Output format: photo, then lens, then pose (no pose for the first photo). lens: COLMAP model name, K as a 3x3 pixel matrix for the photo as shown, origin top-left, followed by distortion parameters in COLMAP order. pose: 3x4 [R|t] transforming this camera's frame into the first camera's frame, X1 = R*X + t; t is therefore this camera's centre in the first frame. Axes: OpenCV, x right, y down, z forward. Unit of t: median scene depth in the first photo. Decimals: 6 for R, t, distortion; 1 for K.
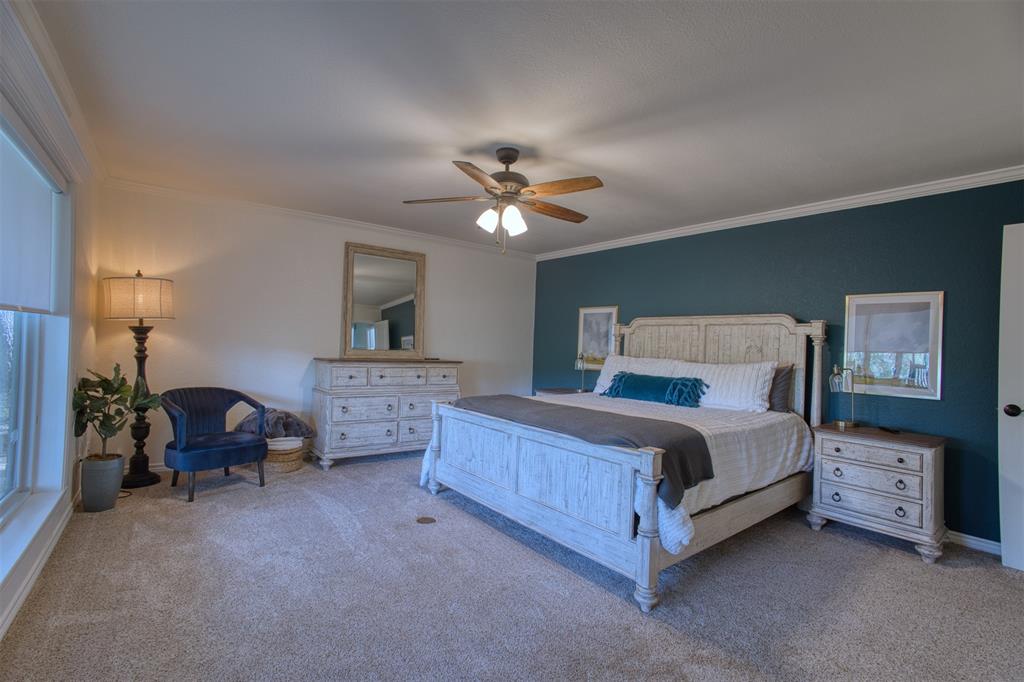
lens RADIAL K [[488.7, 0, 508.3], [0, 488.7, 338.6], [0, 0, 1]] dist [-0.001715, -0.000136]
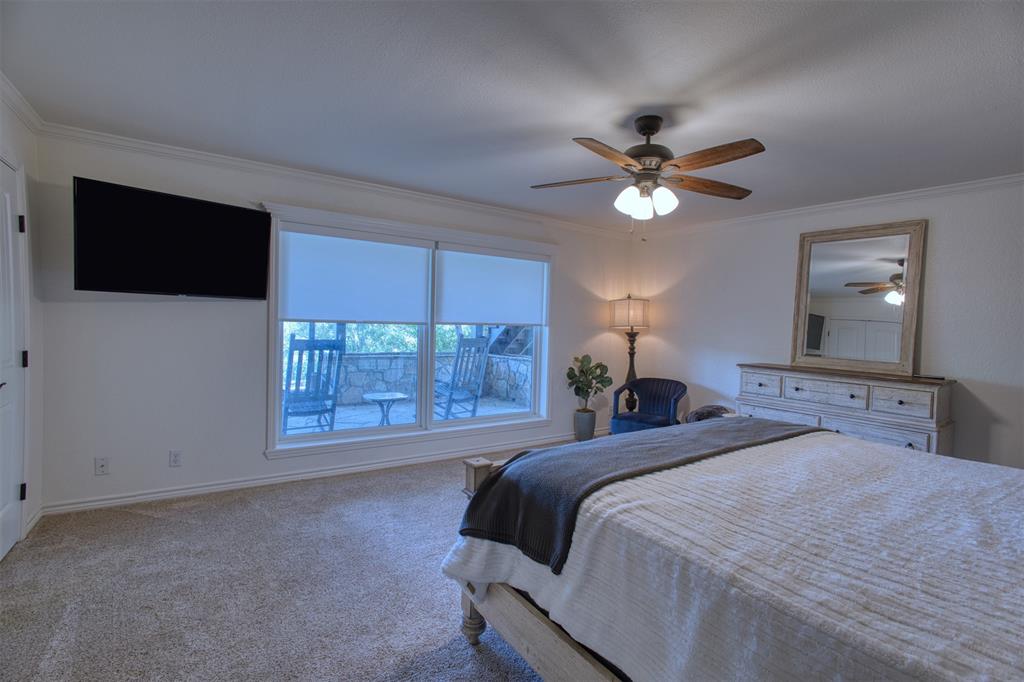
lens RADIAL K [[488.7, 0, 508.3], [0, 488.7, 338.6], [0, 0, 1]] dist [-0.001715, -0.000136]
pose [[-0.000162, -0.007103, -0.999975, 0.697463], [-0.028524, 0.999568, -0.007095, 0.014739], [0.999593, 0.028522, -0.000364, 0.617005]]
